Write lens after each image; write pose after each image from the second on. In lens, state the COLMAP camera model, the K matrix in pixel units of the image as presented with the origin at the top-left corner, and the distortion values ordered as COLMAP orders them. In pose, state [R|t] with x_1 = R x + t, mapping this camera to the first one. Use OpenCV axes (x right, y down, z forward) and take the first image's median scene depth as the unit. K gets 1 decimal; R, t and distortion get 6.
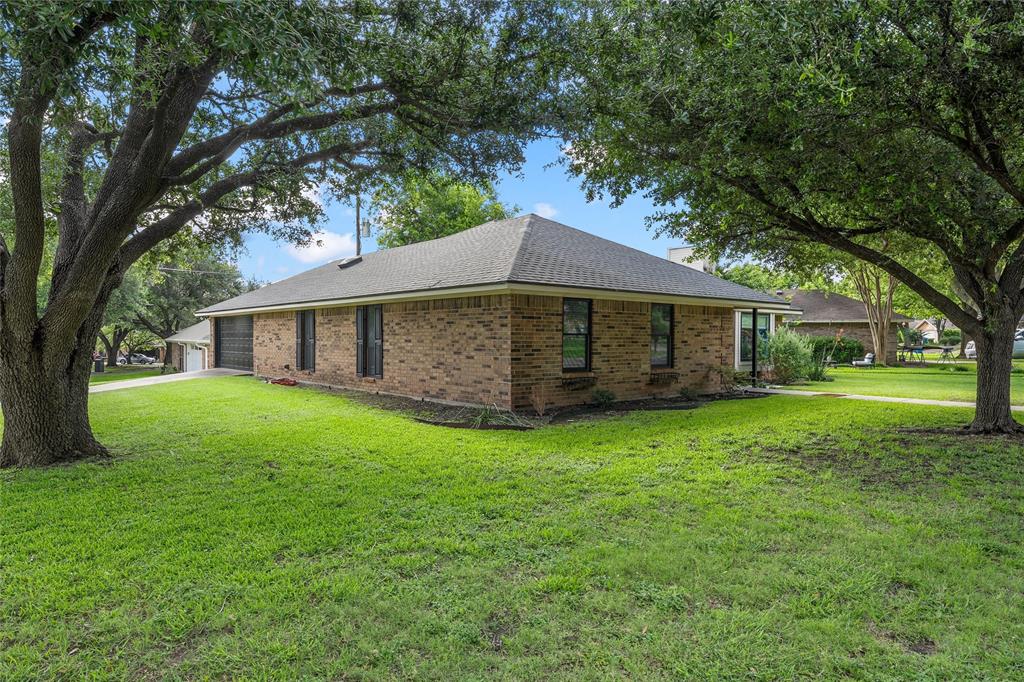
lens RADIAL K [[592.9, 0, 512.0], [0, 592.9, 341.0], [0, 0, 1]] dist [0.000900, -0.000004]
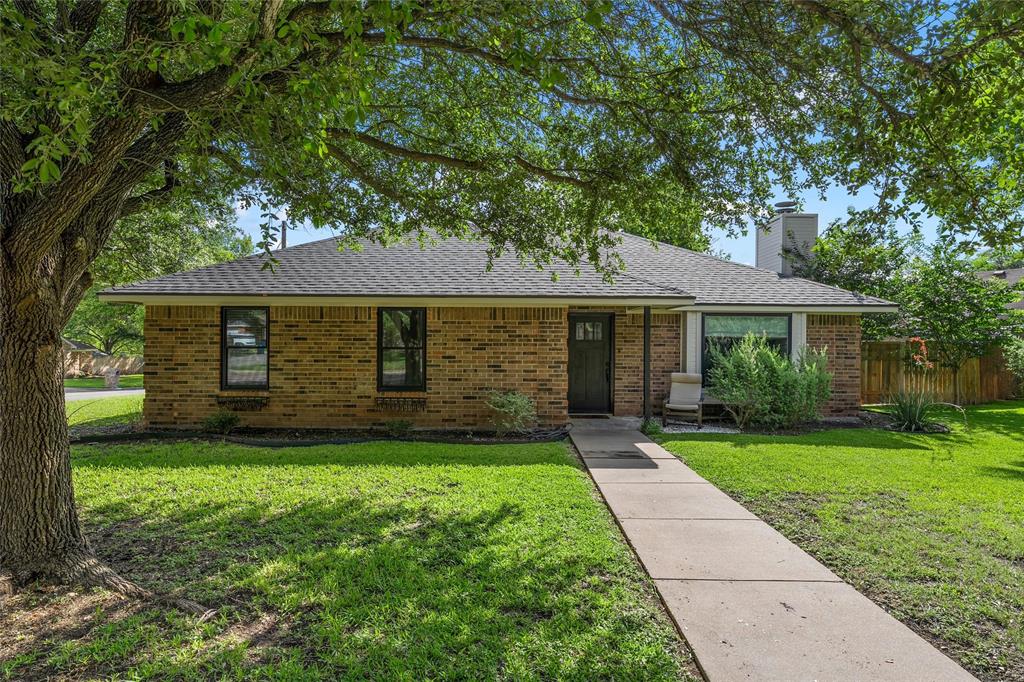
lens RADIAL K [[592.9, 0, 512.0], [0, 592.9, 341.0], [0, 0, 1]] dist [0.000900, -0.000004]
pose [[0.781562, -0.010835, -0.623734, 0.946607], [-0.005522, 0.999690, -0.024284, -0.001458], [0.623803, 0.022424, 0.781260, 0.543935]]
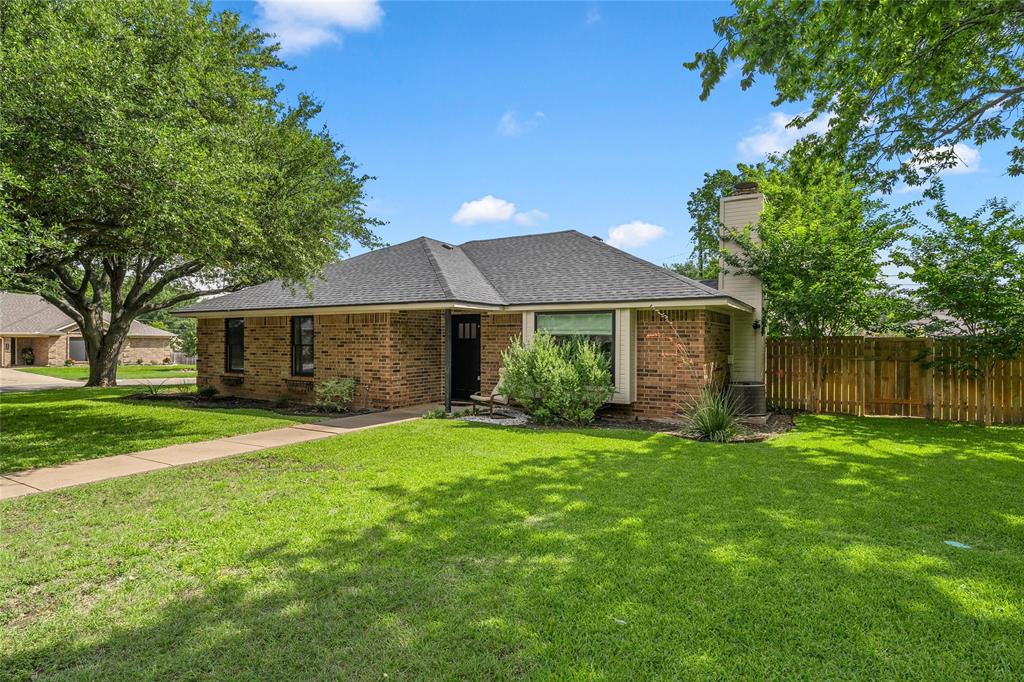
lens RADIAL K [[592.9, 0, 512.0], [0, 592.9, 341.0], [0, 0, 1]] dist [0.000900, -0.000004]
pose [[0.323652, -0.010602, -0.946117, 1.552626], [-0.012004, 0.999811, -0.015310, -0.006515], [0.946100, 0.016312, 0.323463, 1.130833]]
